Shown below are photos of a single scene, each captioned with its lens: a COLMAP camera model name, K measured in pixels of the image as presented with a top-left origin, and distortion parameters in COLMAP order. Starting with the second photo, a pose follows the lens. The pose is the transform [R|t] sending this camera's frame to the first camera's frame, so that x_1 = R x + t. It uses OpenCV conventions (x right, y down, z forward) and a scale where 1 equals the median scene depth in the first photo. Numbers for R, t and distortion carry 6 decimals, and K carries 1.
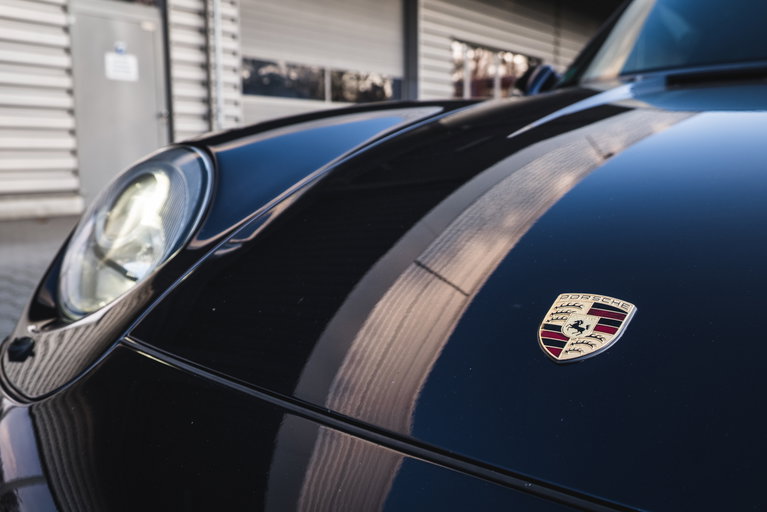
lens RADIAL K [[728.8, 0, 385.9], [0, 728.8, 256.5], [0, 0, 1]] dist [0.021912, 0.000000]
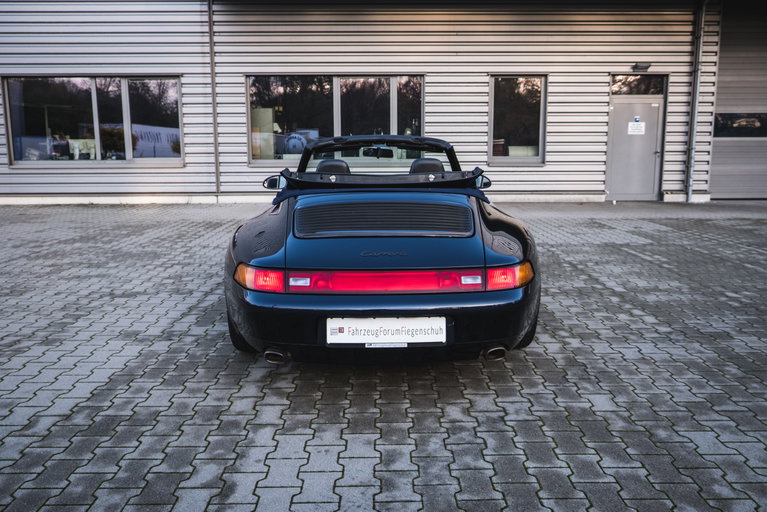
lens RADIAL K [[593.4, 0, 387.2], [0, 593.4, 253.7], [0, 0, 1]] dist [-0.007512, 0.005247]
pose [[0.619170, 0.111608, -0.777285, 0.464150], [-0.106832, 0.992617, 0.057426, 0.048557], [0.777956, 0.047483, 0.626522, -0.458127]]
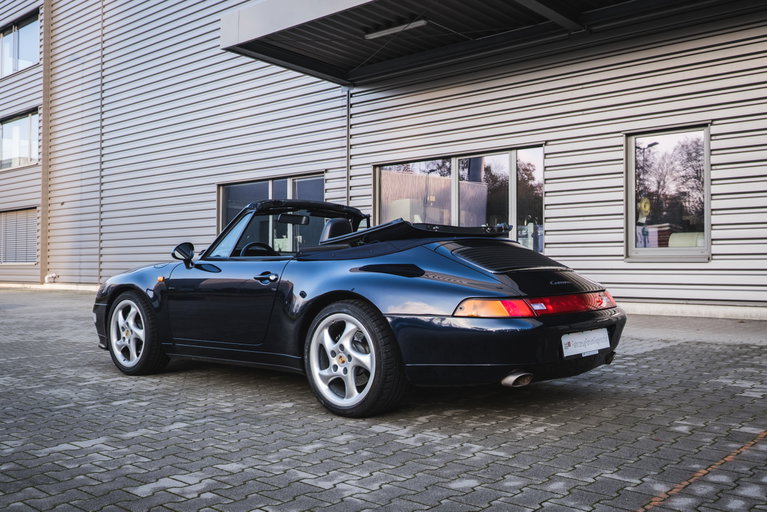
lens RADIAL K [[757.6, 0, 389.1], [0, 757.6, 258.3], [0, 0, 1]] dist [0.037470, 0.000000]
pose [[-0.069856, -0.023238, -0.997286, 0.791850], [-0.150537, 0.988526, -0.012490, -0.038939], [0.986133, 0.149256, -0.072553, 0.359061]]
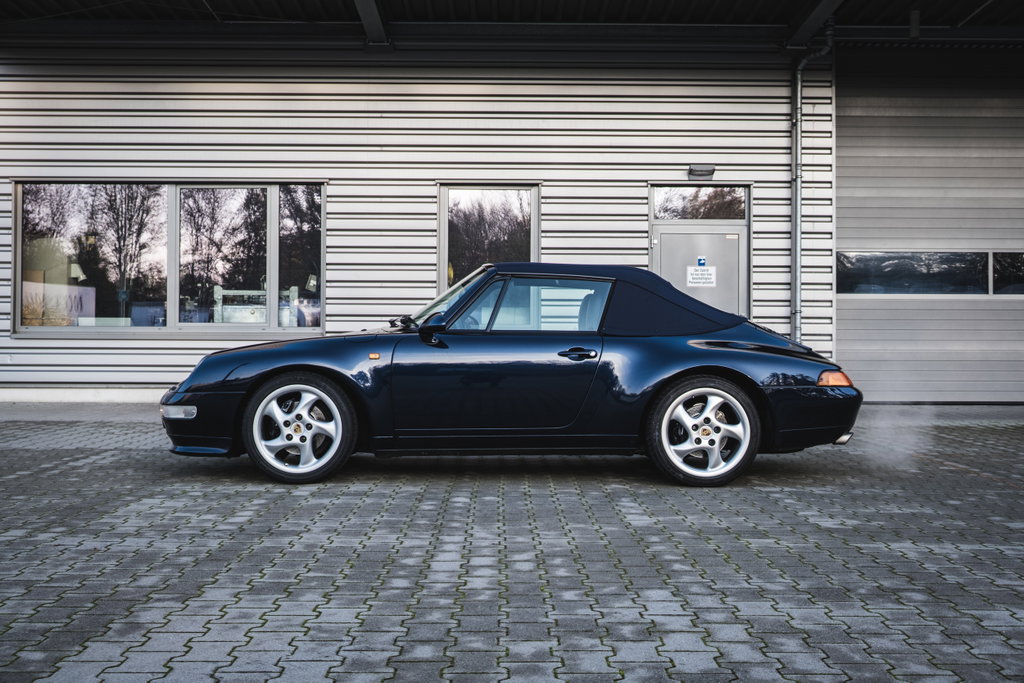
lens RADIAL K [[1203.0, 0, 519.9], [0, 1203.0, 351.6], [0, 0, 1]] dist [-0.013139, 0.000000]
pose [[0.618962, -0.011680, -0.785334, 0.844438], [-0.114529, 0.987860, -0.104958, 0.069201], [0.777026, 0.154909, 0.610110, -0.280575]]
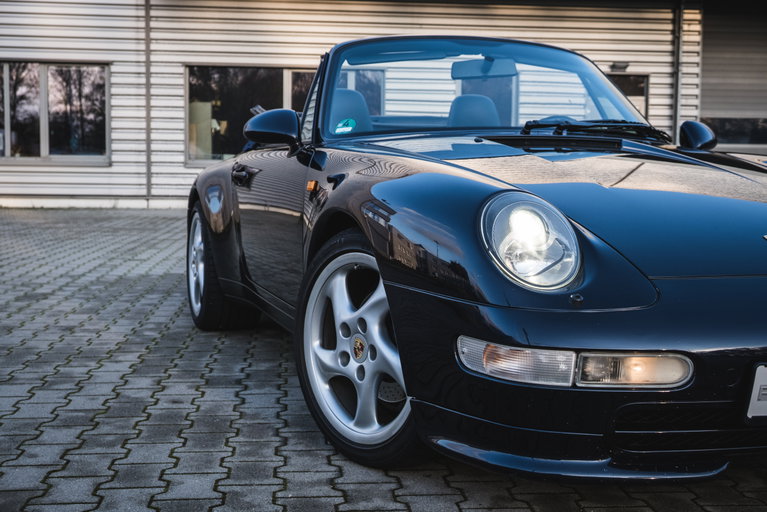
lens RADIAL K [[1007.0, 0, 385.8], [0, 1007.0, 259.0], [0, 0, 1]] dist [0.037346, 0.000000]
pose [[0.685000, 0.042193, -0.727320, 0.992276], [-0.110922, 0.992723, -0.046878, 0.209819], [0.720050, 0.112787, 0.684695, -0.985689]]
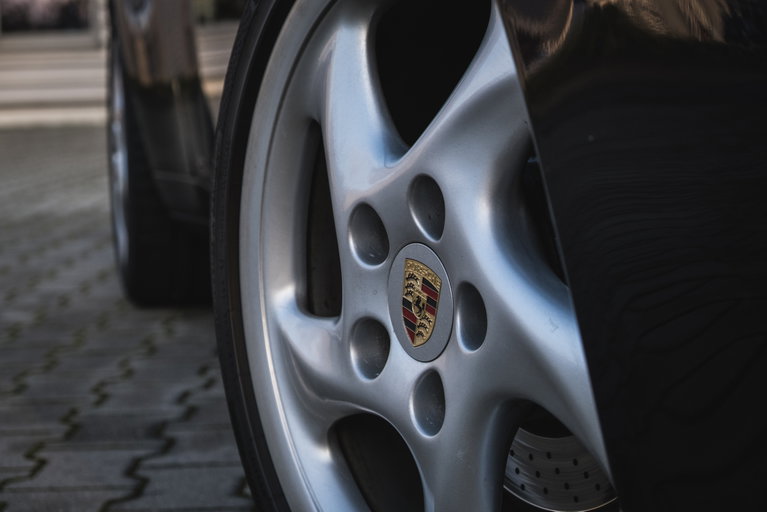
lens RADIAL K [[1654.2, 0, 384.2], [0, 1654.2, 255.6], [0, 0, 1]] dist [-0.119872, 0.000000]
pose [[0.591699, 0.039767, -0.805178, 0.871856], [-0.077838, 0.996934, -0.007963, 0.220328], [0.802393, 0.067385, 0.592980, -0.863485]]
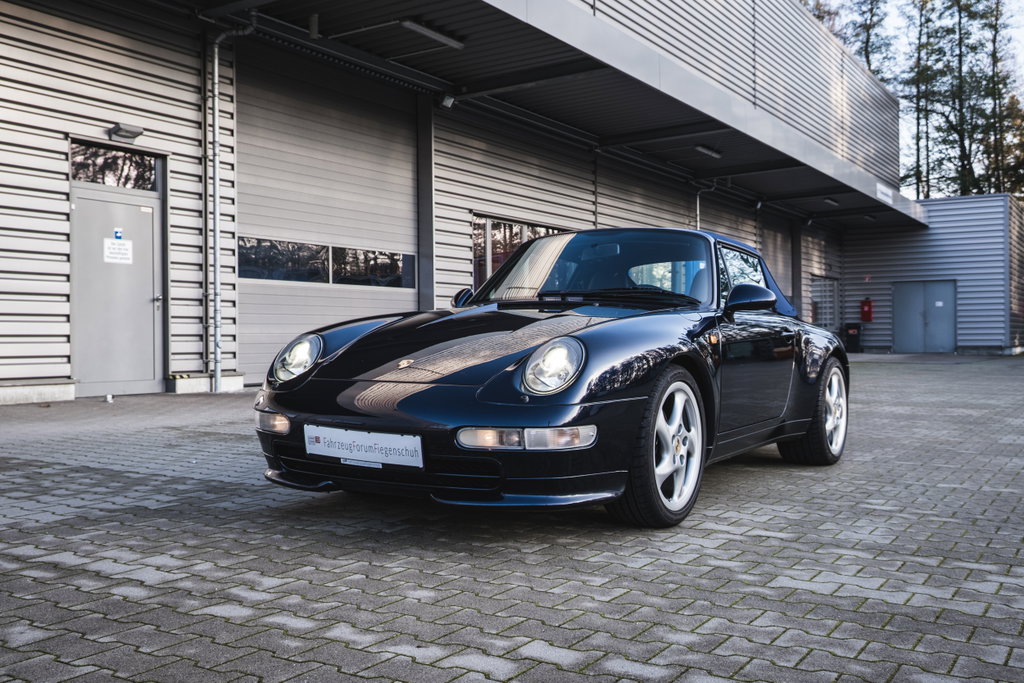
lens RADIAL K [[1011.5, 0, 502.6], [0, 1011.5, 345.5], [0, 0, 1]] dist [0.037470, 0.000000]
pose [[0.994918, -0.008260, 0.100352, 0.010076], [0.021540, 0.991017, -0.131987, 0.052439], [-0.098361, 0.133477, 0.986159, -0.352163]]
